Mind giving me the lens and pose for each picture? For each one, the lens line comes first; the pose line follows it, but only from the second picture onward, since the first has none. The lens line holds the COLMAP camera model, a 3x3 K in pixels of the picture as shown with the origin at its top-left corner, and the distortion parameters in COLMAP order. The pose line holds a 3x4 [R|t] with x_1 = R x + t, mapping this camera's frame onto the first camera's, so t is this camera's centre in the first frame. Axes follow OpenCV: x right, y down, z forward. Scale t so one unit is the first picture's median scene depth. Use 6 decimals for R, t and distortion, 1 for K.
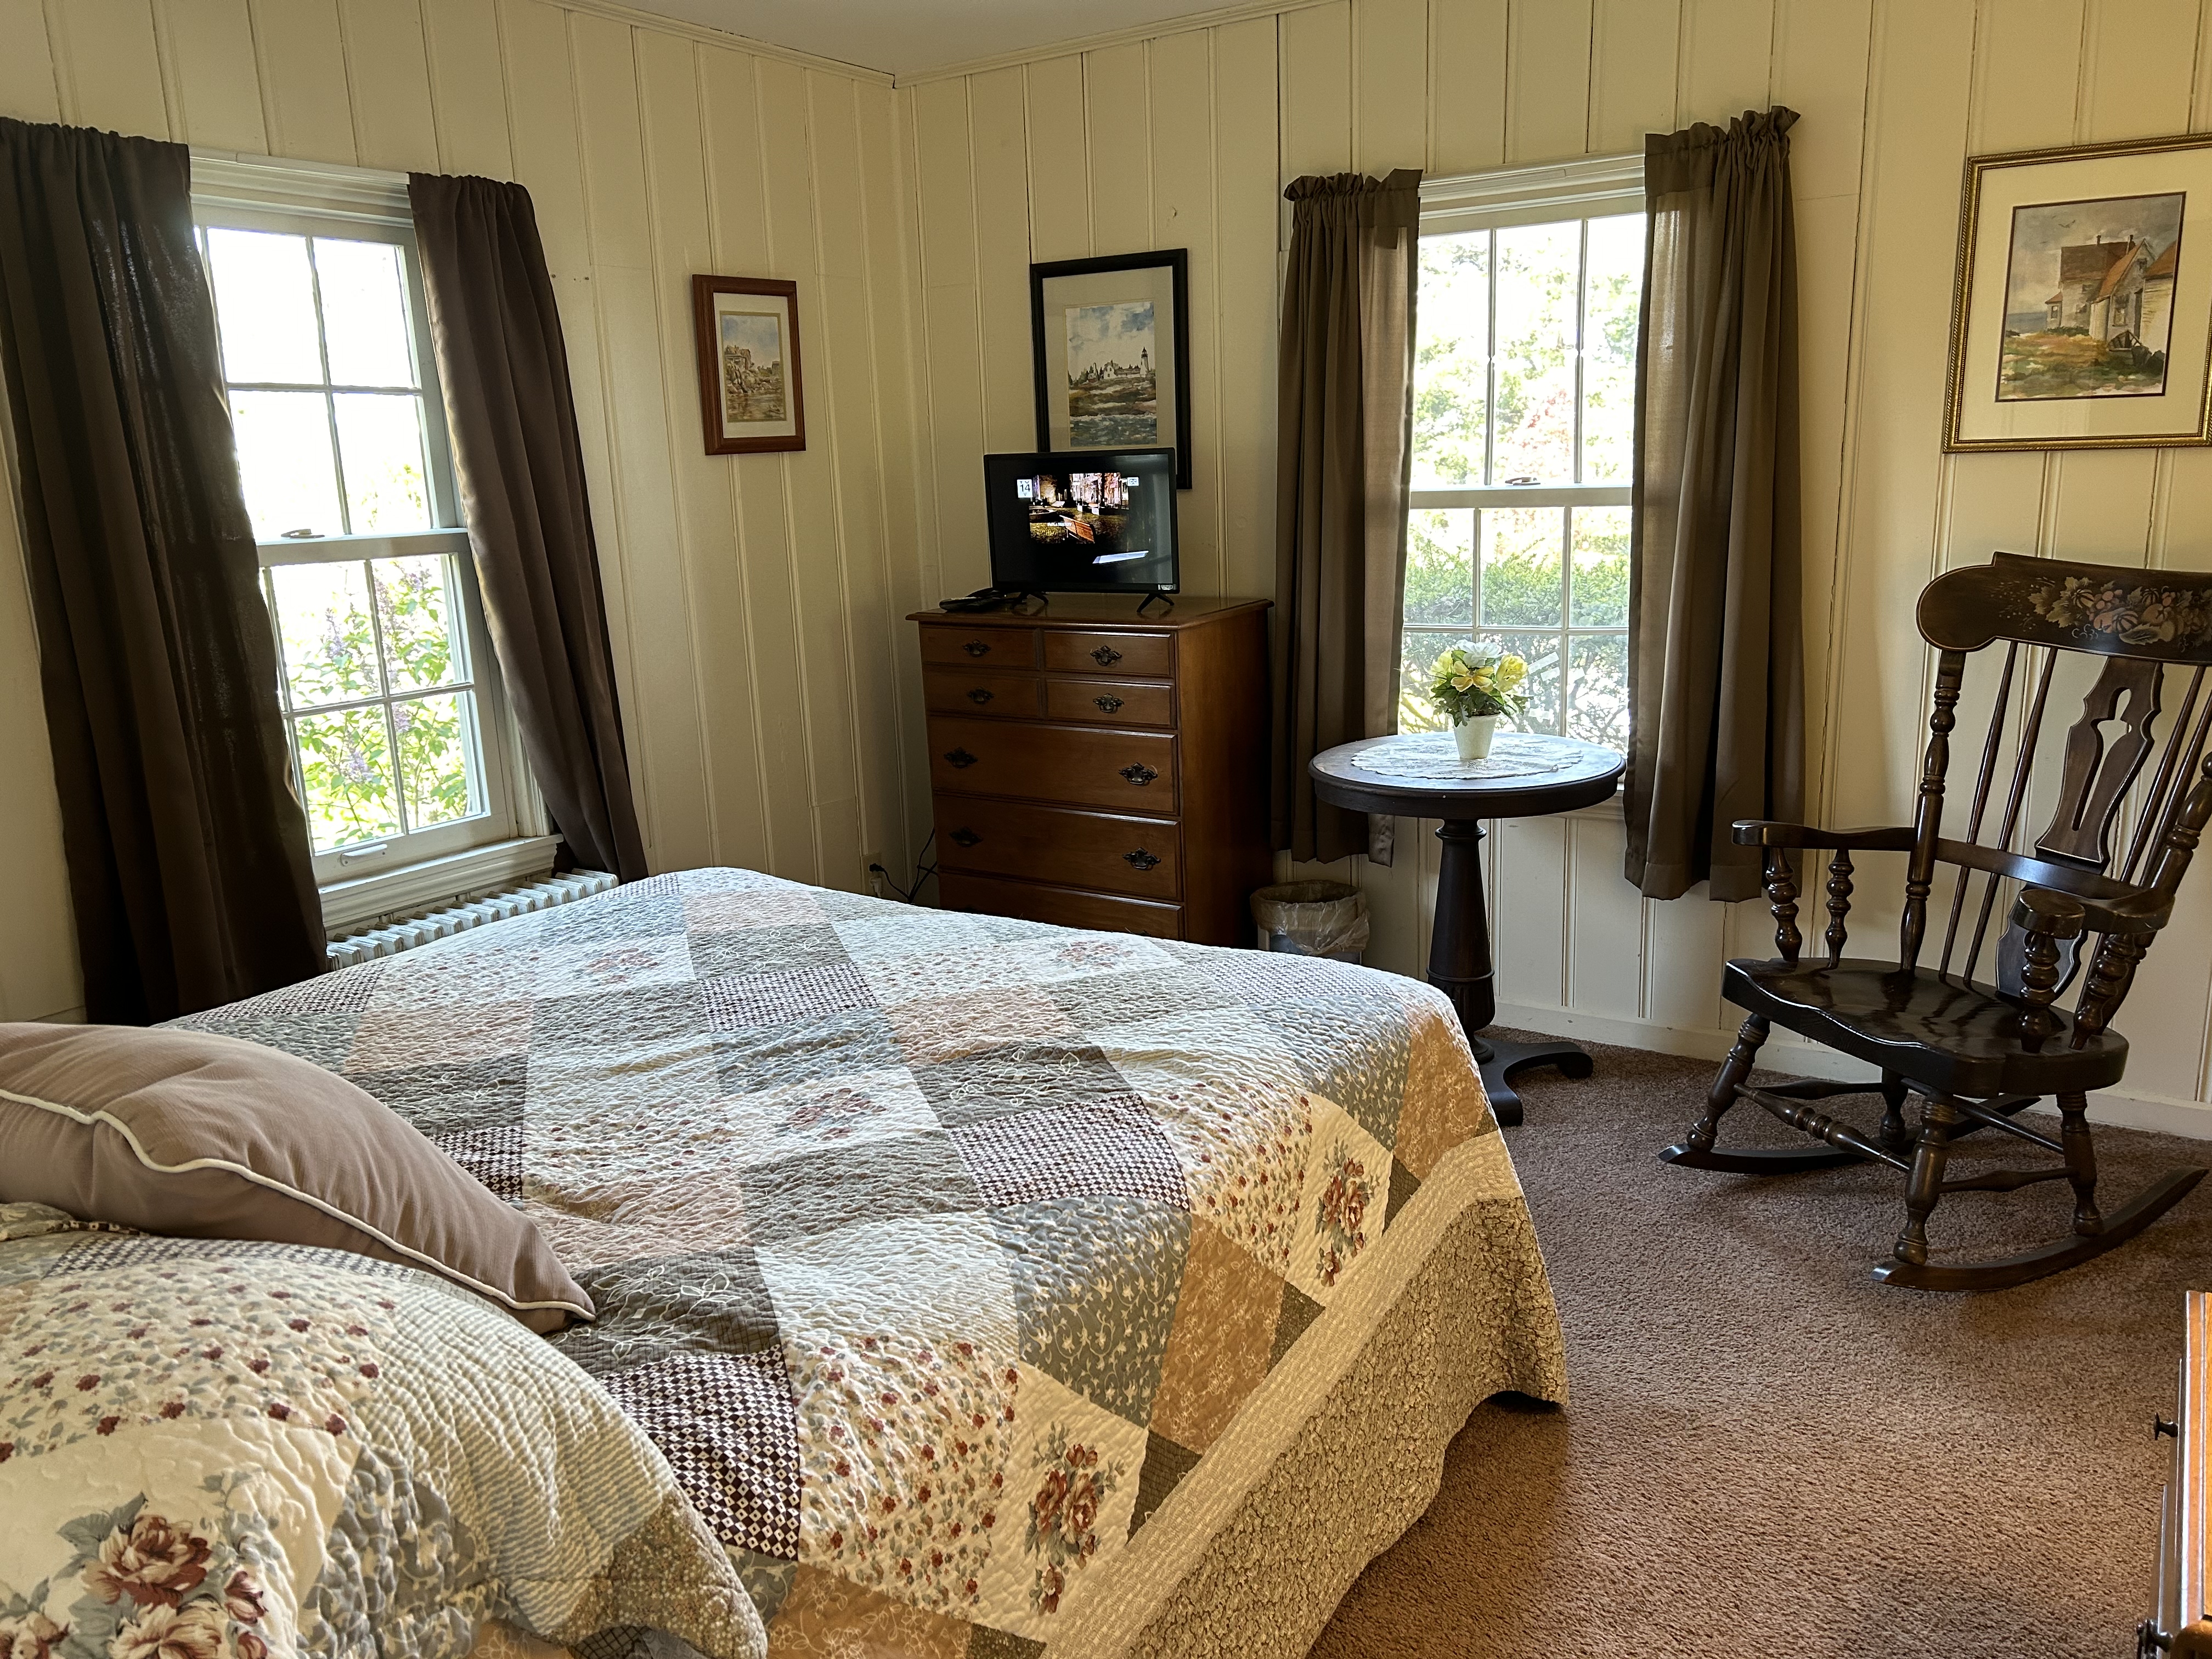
lens RADIAL K [[1643.6, 0, 1109.4], [0, 1643.6, 835.2], [0, 0, 1]] dist [0.004640, -0.008780]
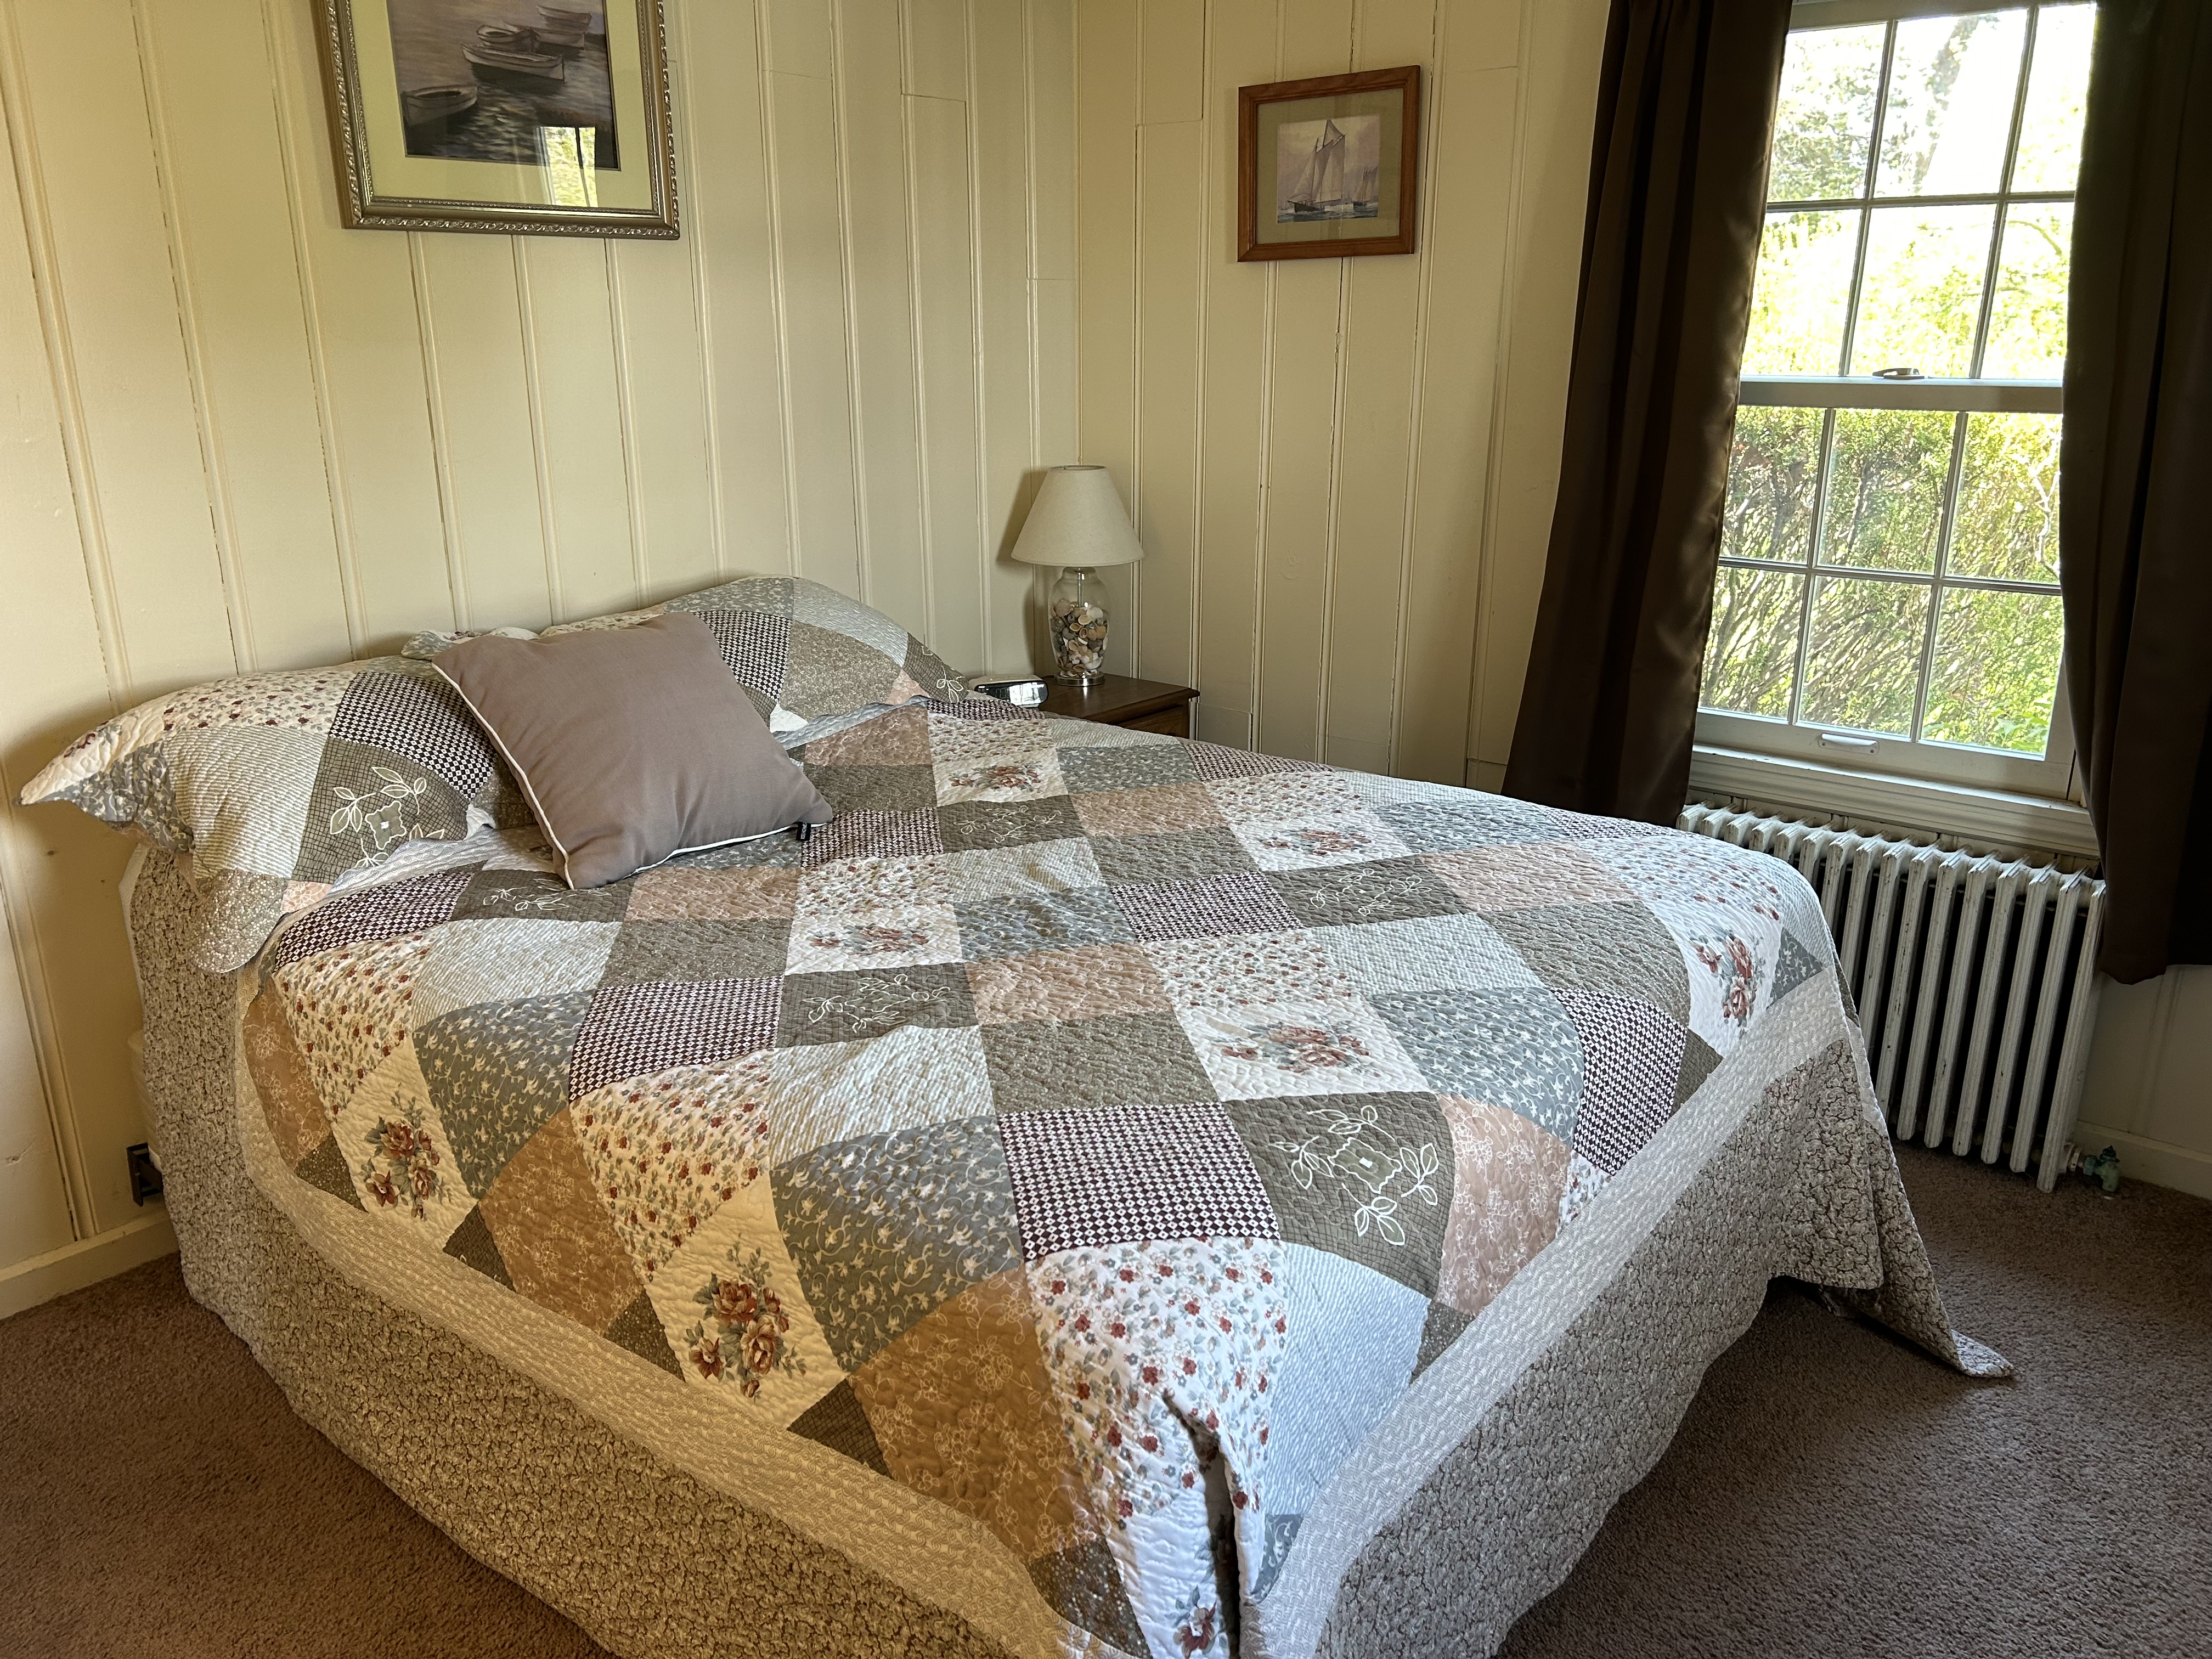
lens RADIAL K [[1643.6, 0, 1107.7], [0, 1643.6, 835.0], [0, 0, 1]] dist [0.004640, -0.008780]
pose [[-0.128174, 0.326427, -0.936492, 0.650474], [-0.210662, 0.913771, 0.347340, -0.244782], [0.969120, 0.241803, -0.048356, 0.973423]]
